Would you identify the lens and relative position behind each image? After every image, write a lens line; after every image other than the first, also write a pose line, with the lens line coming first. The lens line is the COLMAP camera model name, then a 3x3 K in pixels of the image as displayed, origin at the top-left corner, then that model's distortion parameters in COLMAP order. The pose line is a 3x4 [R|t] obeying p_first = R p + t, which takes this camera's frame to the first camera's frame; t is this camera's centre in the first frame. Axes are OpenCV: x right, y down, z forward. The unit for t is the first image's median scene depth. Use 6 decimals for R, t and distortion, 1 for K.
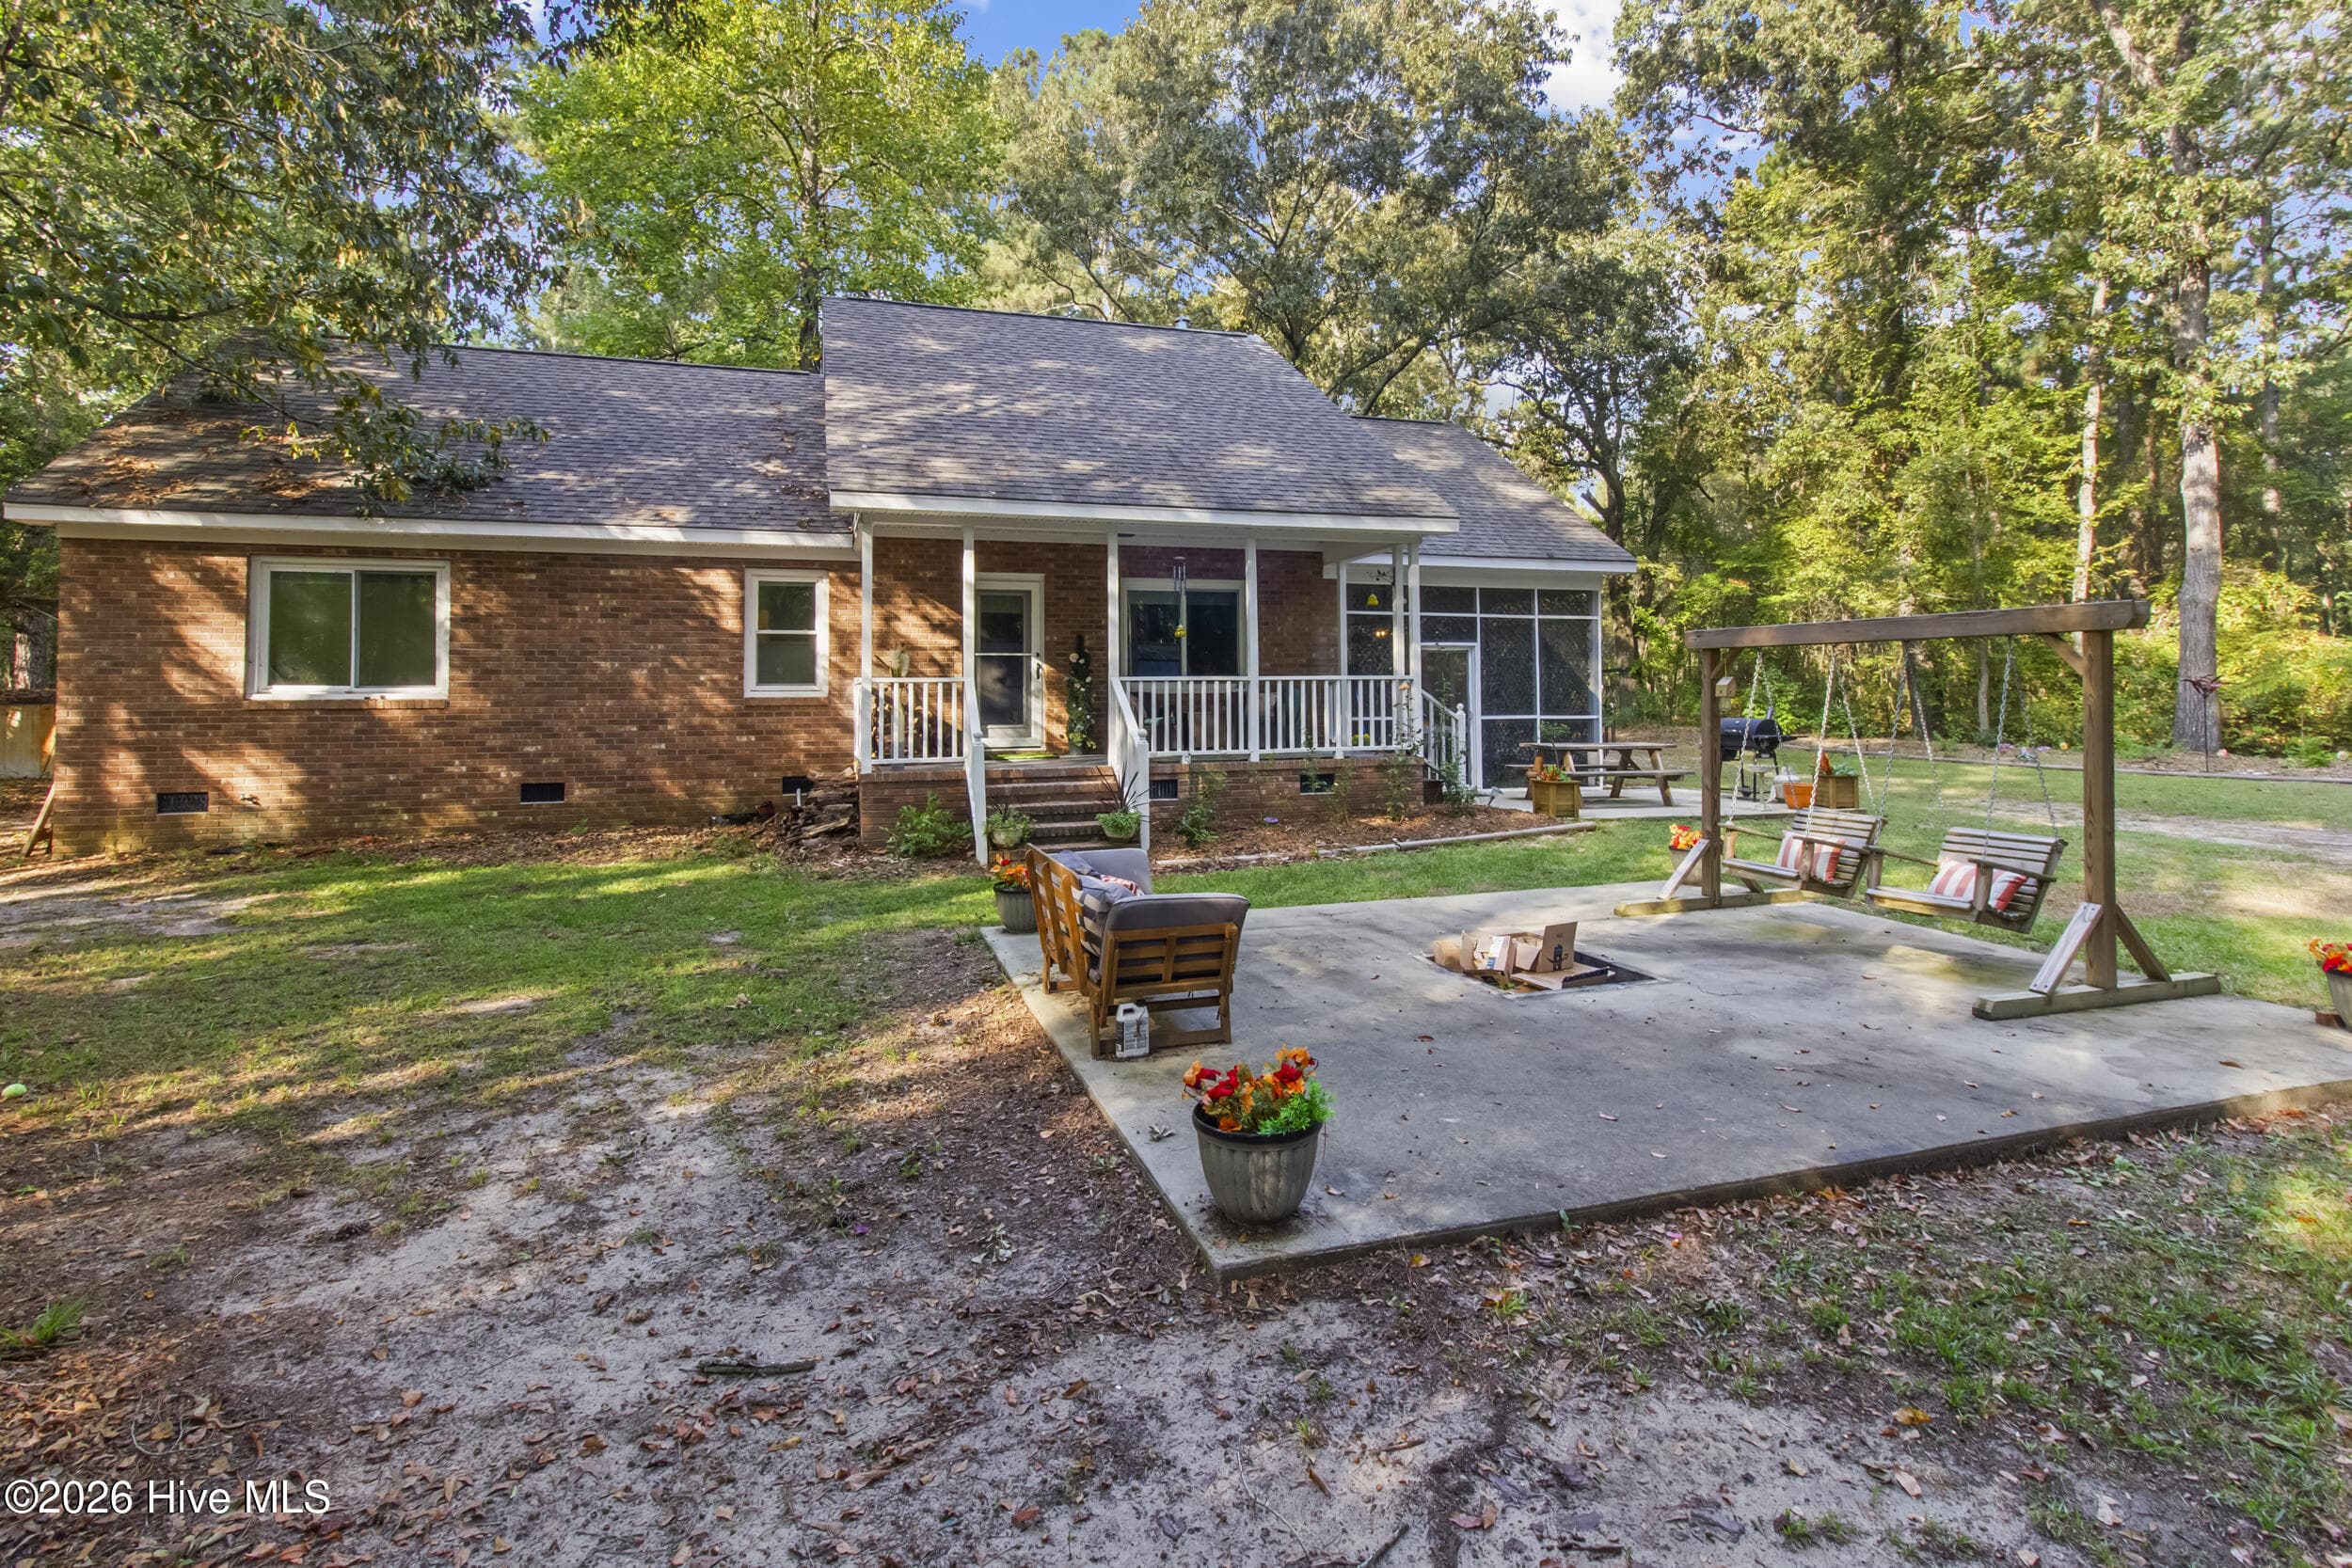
lens RADIAL K [[1094.4, 0, 1185.2], [0, 1094.4, 745.5], [0, 0, 1]] dist [0.000719, 0.000204]
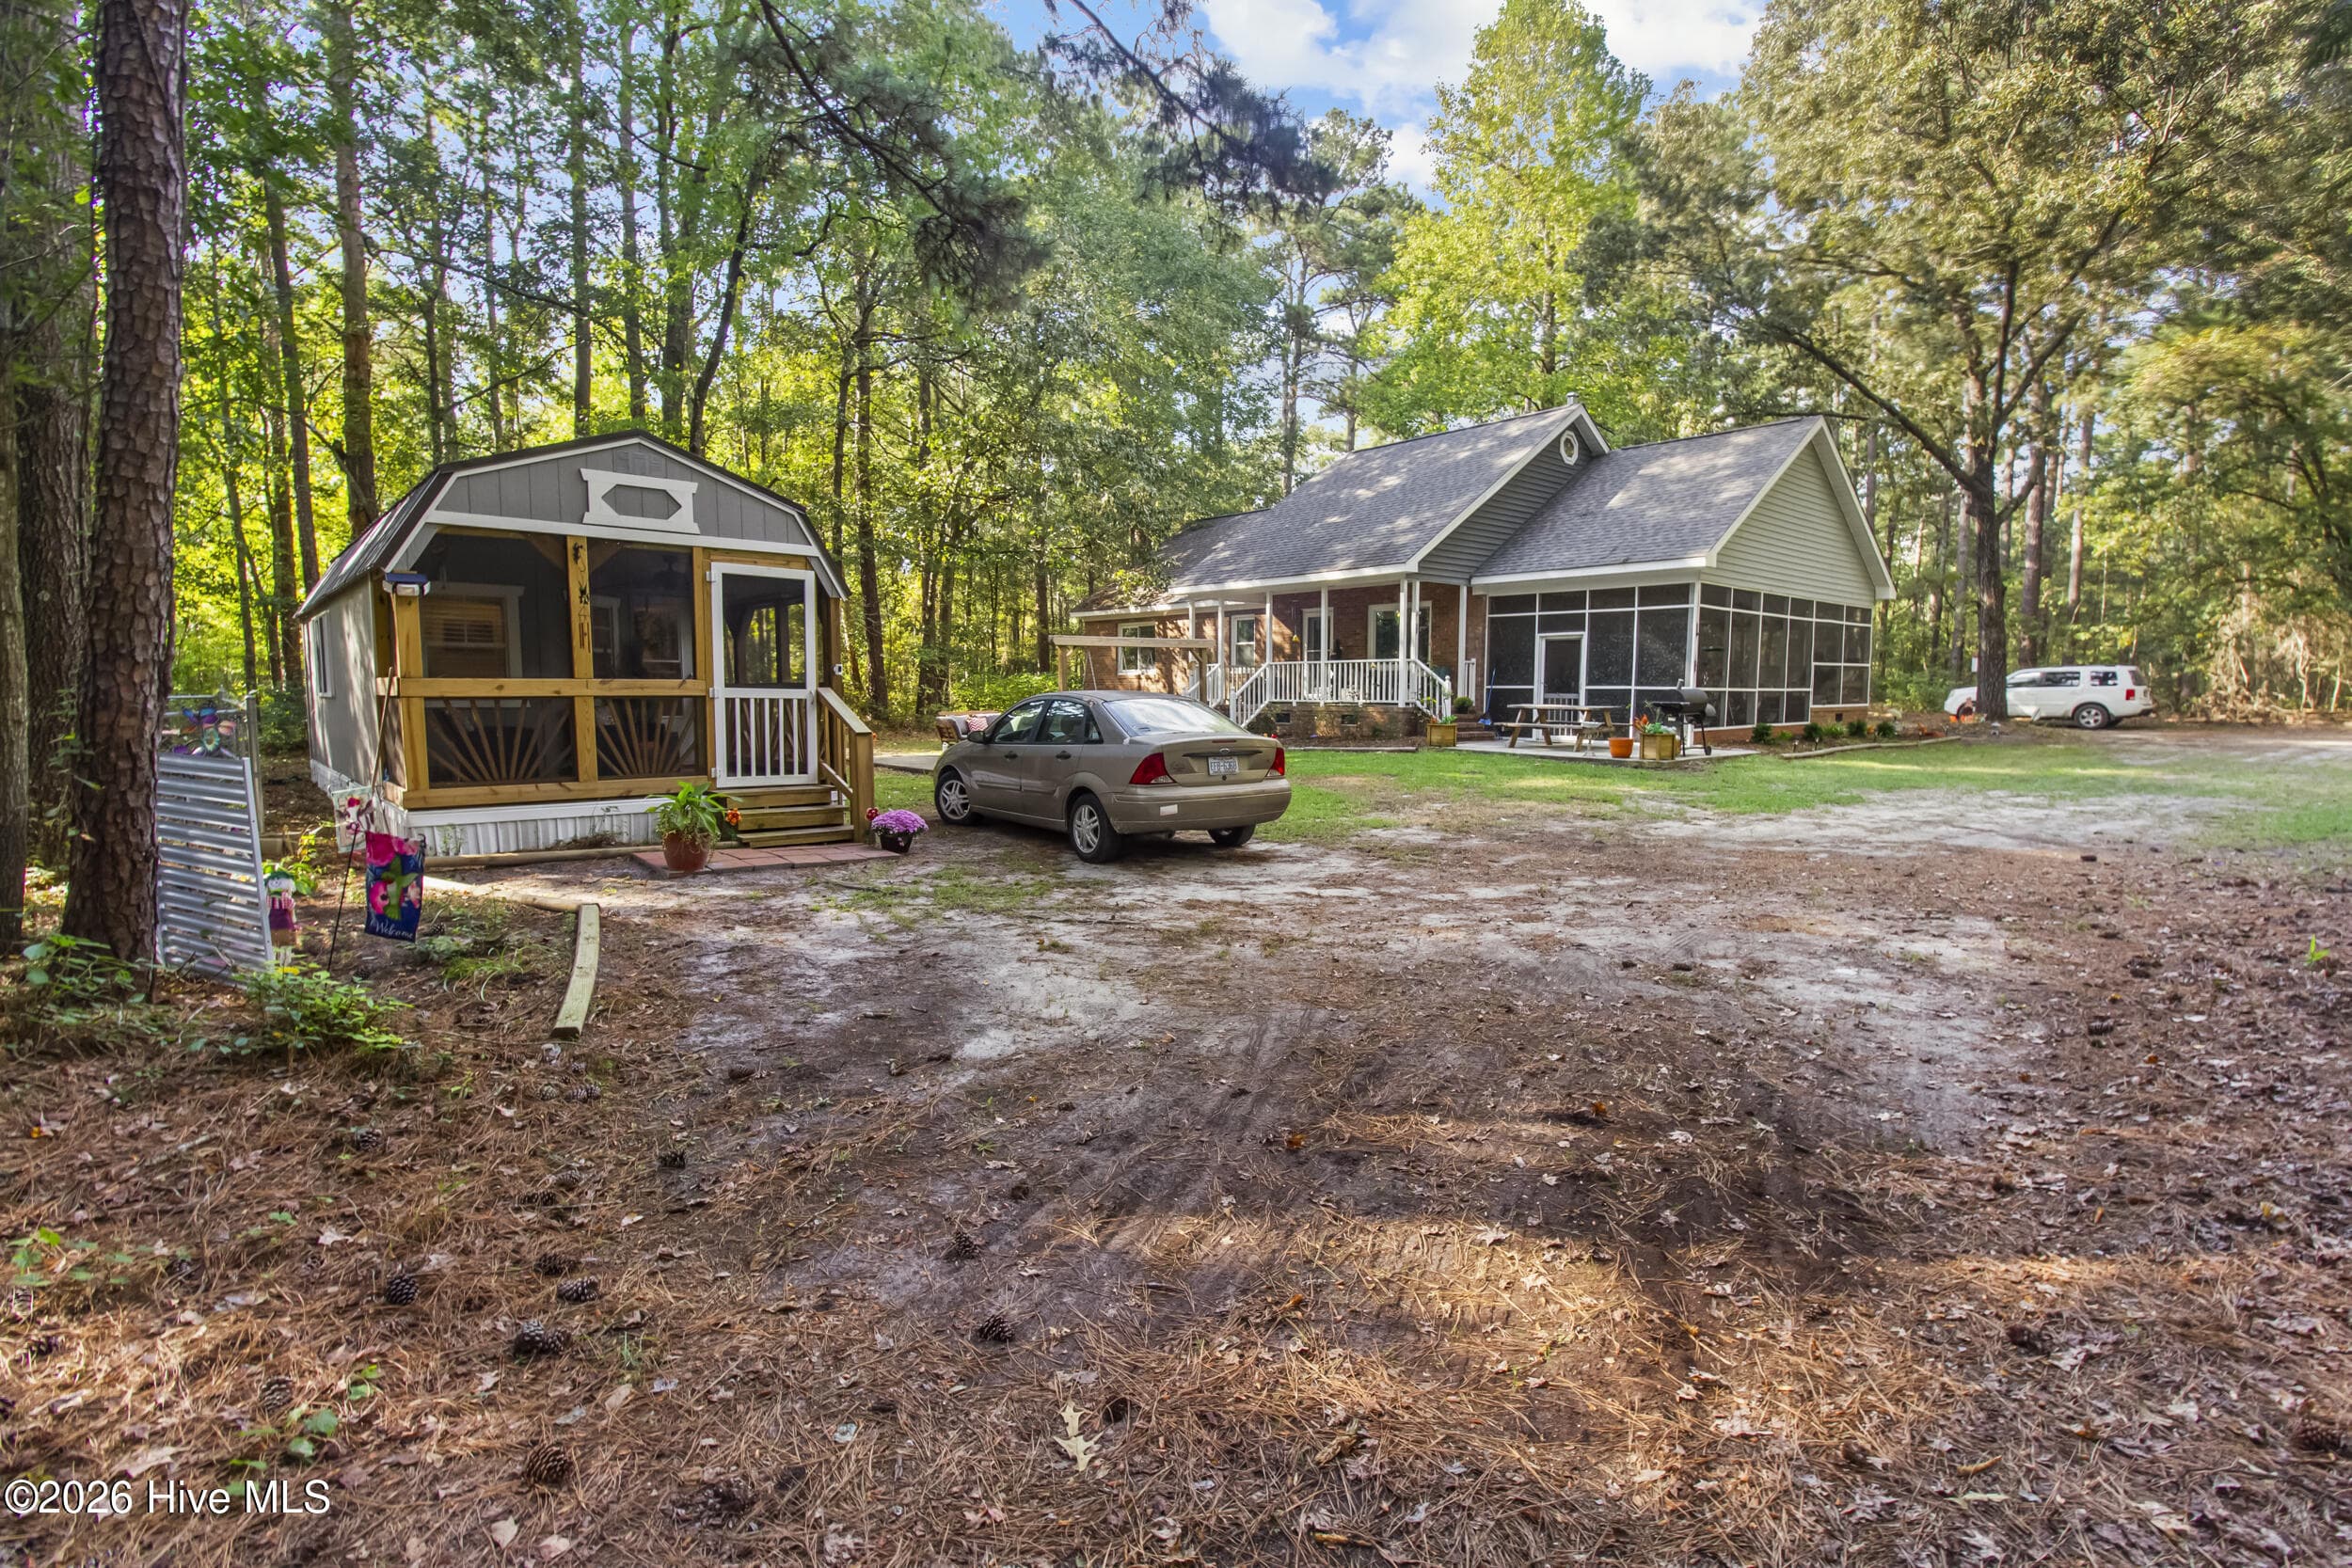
lens RADIAL K [[1211.8, 0, 1115.4], [0, 1211.8, 798.1], [0, 0, 1]] dist [0.000124, -0.000142]
pose [[0.375597, 0.093693, -0.922035, 1.722720], [-0.038268, 0.995596, 0.085579, 0.006740], [0.925993, 0.003141, 0.377528, -0.126023]]
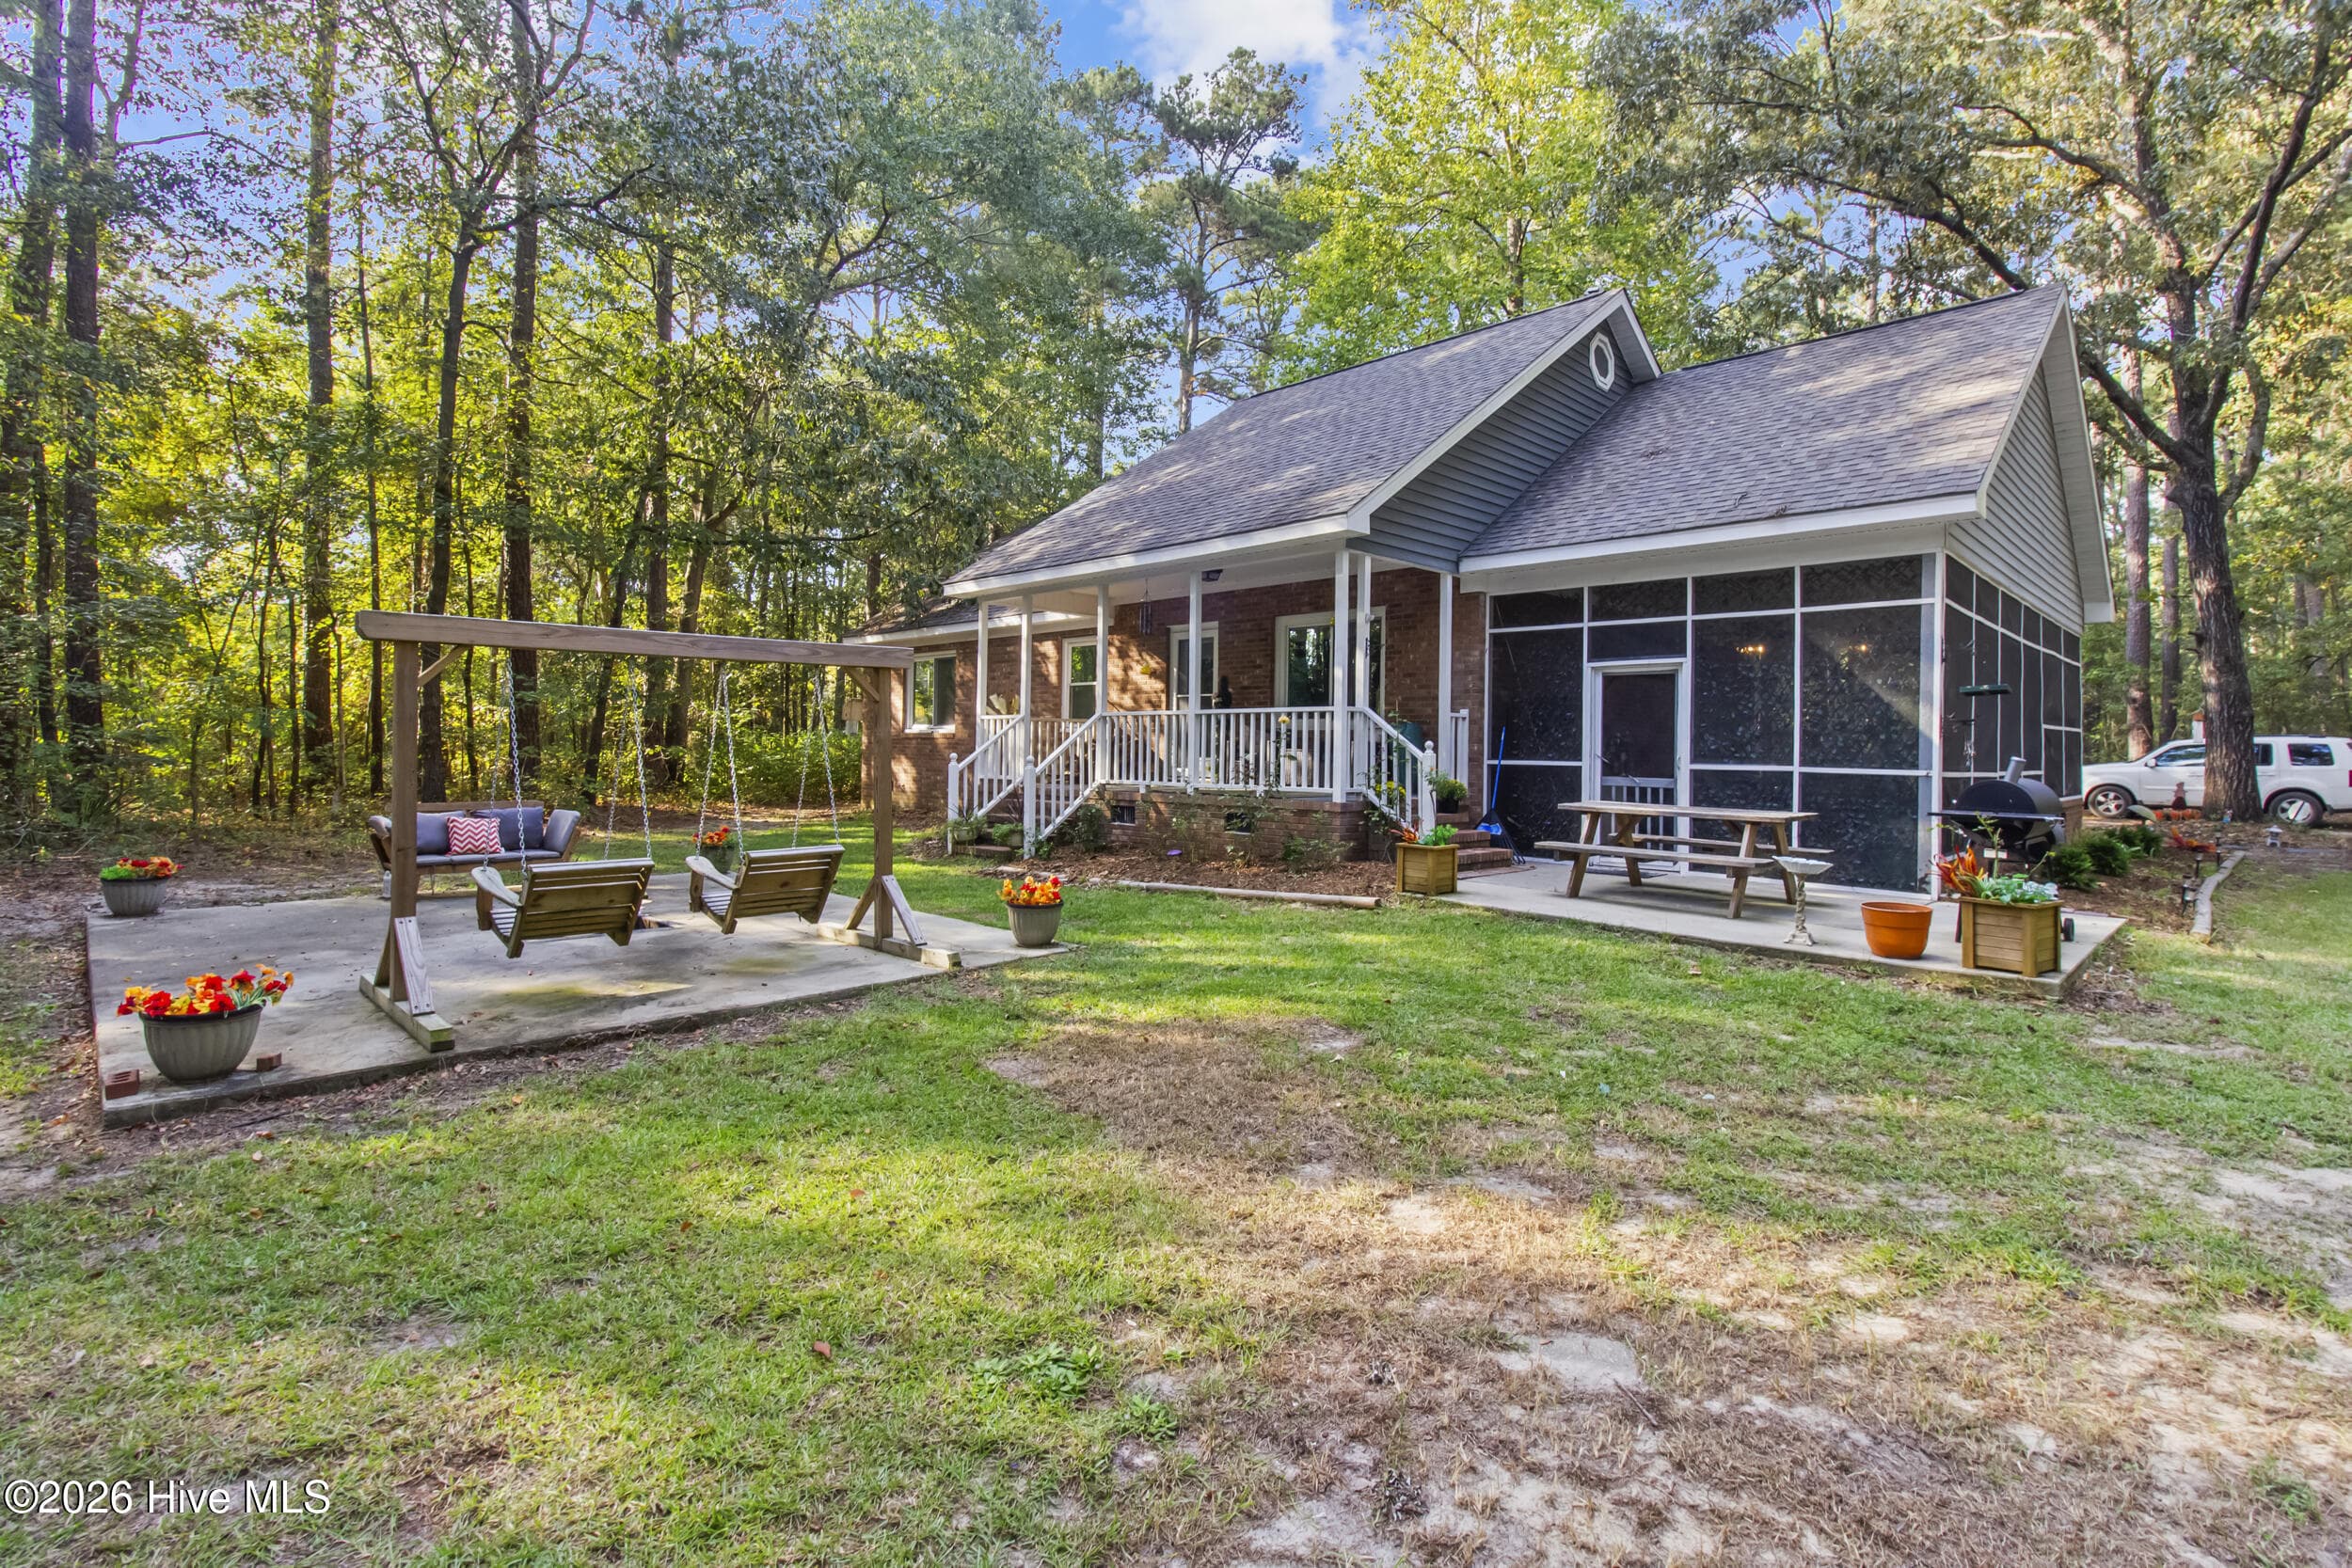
lens RADIAL K [[1094.4, 0, 1185.2], [0, 1094.4, 745.5], [0, 0, 1]] dist [0.000719, 0.000204]
pose [[0.473212, 0.014278, -0.880833, 0.863445], [-0.048578, 0.998770, -0.009908, -0.018727], [0.879608, 0.047478, 0.473324, 0.468022]]
